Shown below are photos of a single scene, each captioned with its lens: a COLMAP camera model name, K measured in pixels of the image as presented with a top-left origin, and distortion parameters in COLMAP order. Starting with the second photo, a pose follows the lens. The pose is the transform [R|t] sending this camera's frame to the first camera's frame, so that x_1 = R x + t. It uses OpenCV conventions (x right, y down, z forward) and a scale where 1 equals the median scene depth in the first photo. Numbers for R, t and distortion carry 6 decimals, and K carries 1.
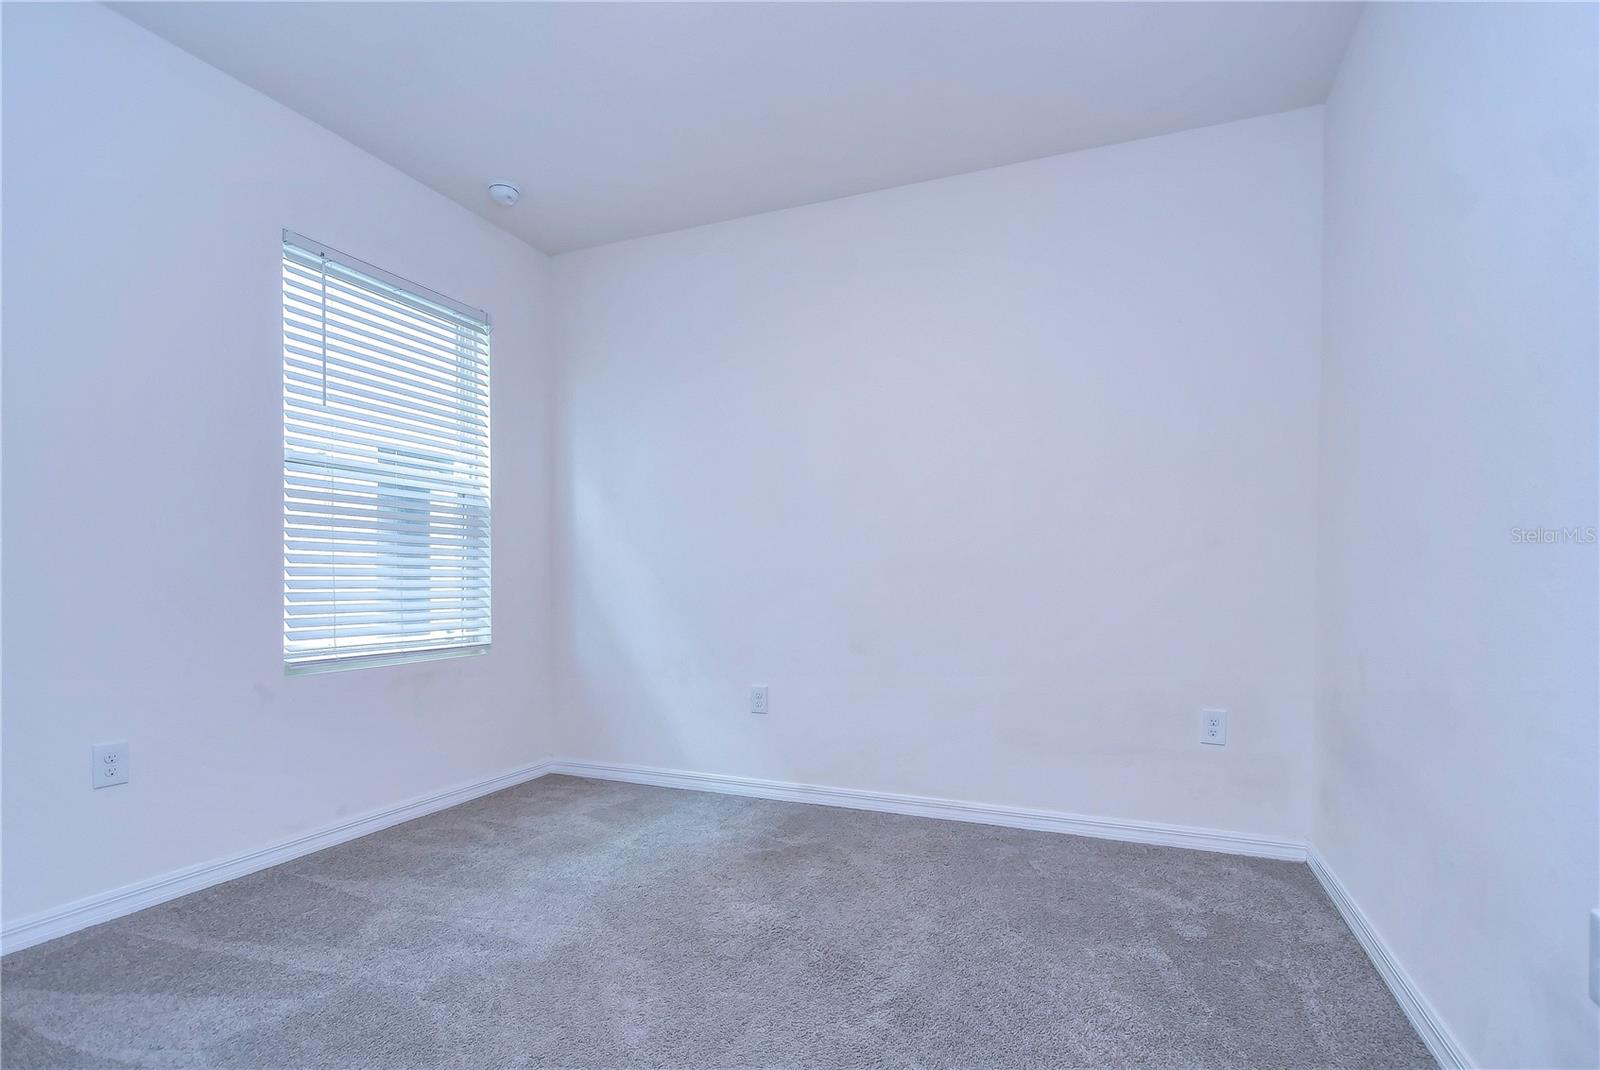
lens RADIAL K [[714.9, 0, 803.0], [0, 714.9, 558.3], [0, 0, 1]] dist [0.024111, -0.011276]
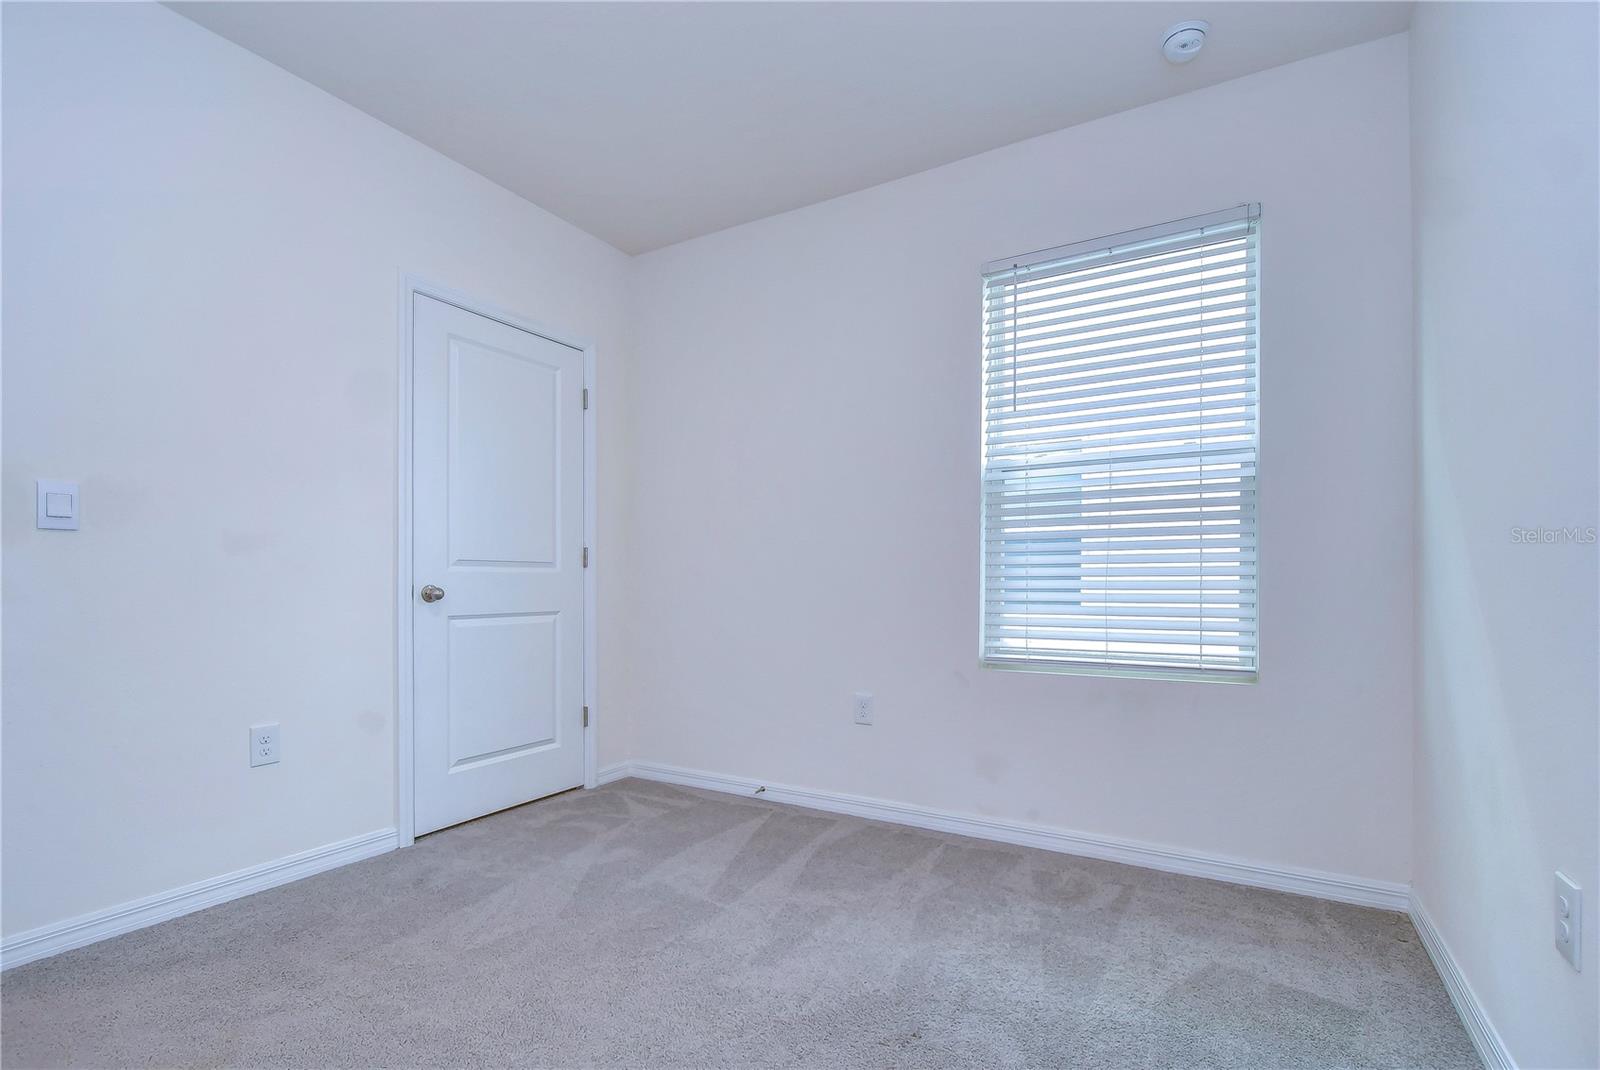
lens RADIAL K [[714.9, 0, 803.0], [0, 714.9, 558.3], [0, 0, 1]] dist [0.024111, -0.011276]
pose [[-0.069047, -0.029104, -0.997189, 0.361698], [0.033271, 0.998951, -0.031460, 0.019347], [0.997058, -0.035349, -0.068007, 0.740206]]
